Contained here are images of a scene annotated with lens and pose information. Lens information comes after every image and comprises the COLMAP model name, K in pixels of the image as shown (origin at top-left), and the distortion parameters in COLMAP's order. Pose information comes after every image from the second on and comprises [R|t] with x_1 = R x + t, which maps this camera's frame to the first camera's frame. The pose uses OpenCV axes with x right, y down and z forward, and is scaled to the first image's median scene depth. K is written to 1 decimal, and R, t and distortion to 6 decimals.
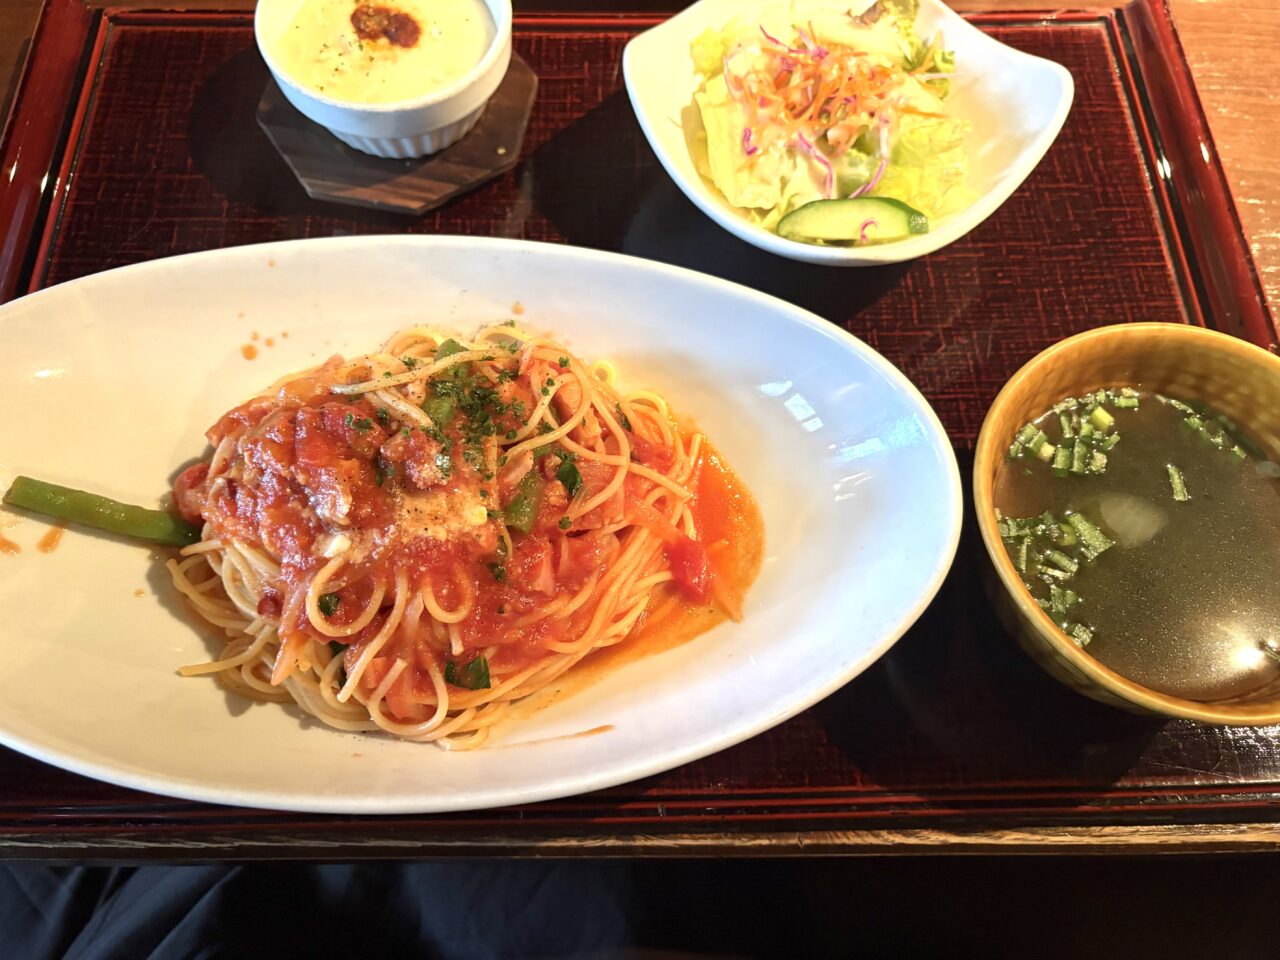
lens RADIAL K [[972.1, 0, 640.0], [0, 972.1, 480.0], [0, 0, 1]] dist [0.129164, -0.400559]
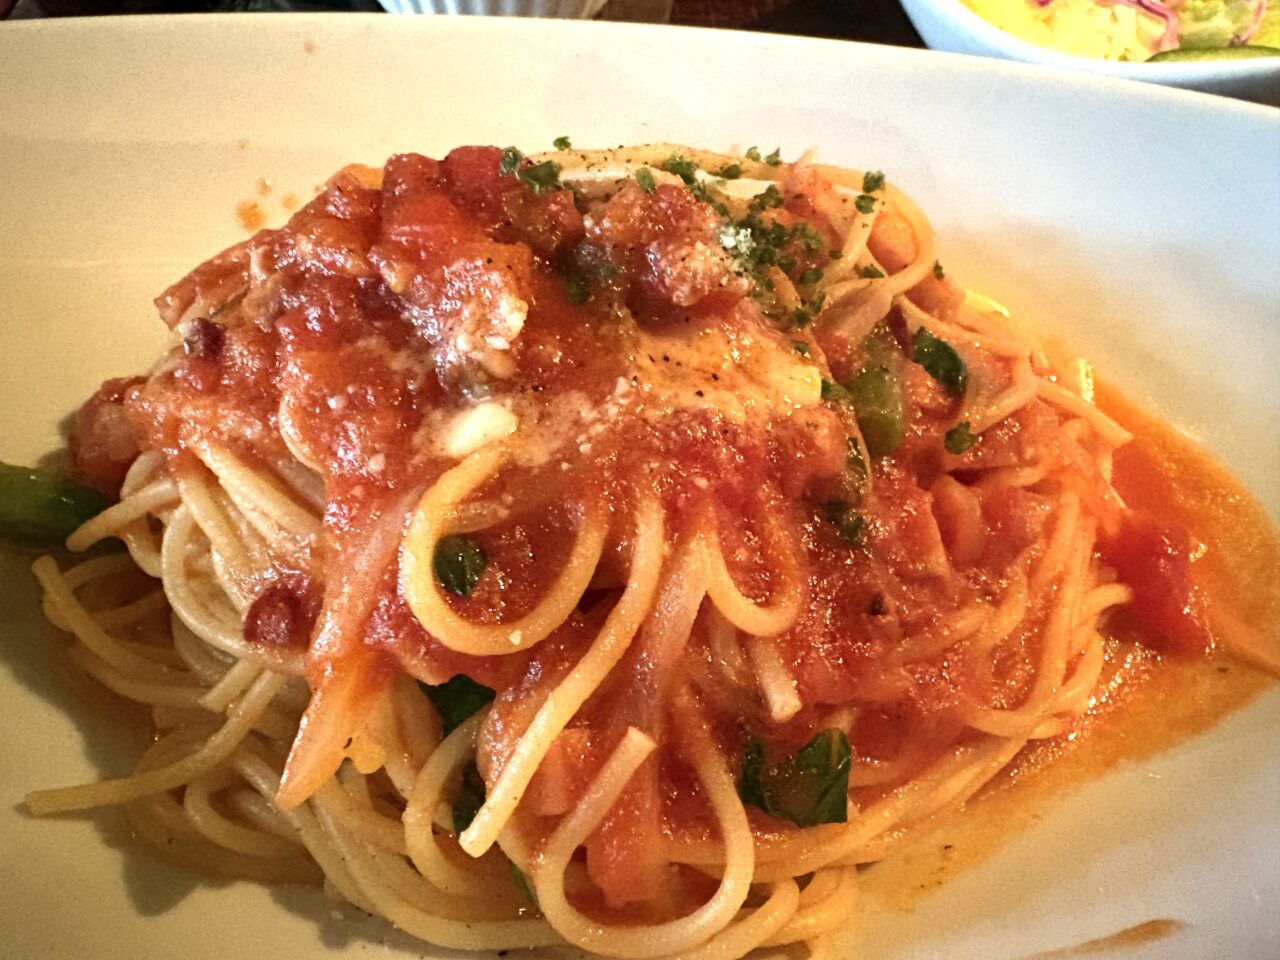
lens RADIAL K [[990.2, 0, 640.4], [0, 990.2, 455.9], [0, 0, 1]] dist [0.076500, -0.137935]
pose [[0.998681, 0.007338, 0.050818, -0.261455], [0.005415, 0.969164, -0.246355, 0.173787], [-0.051058, 0.246306, 0.967846, 0.604970]]
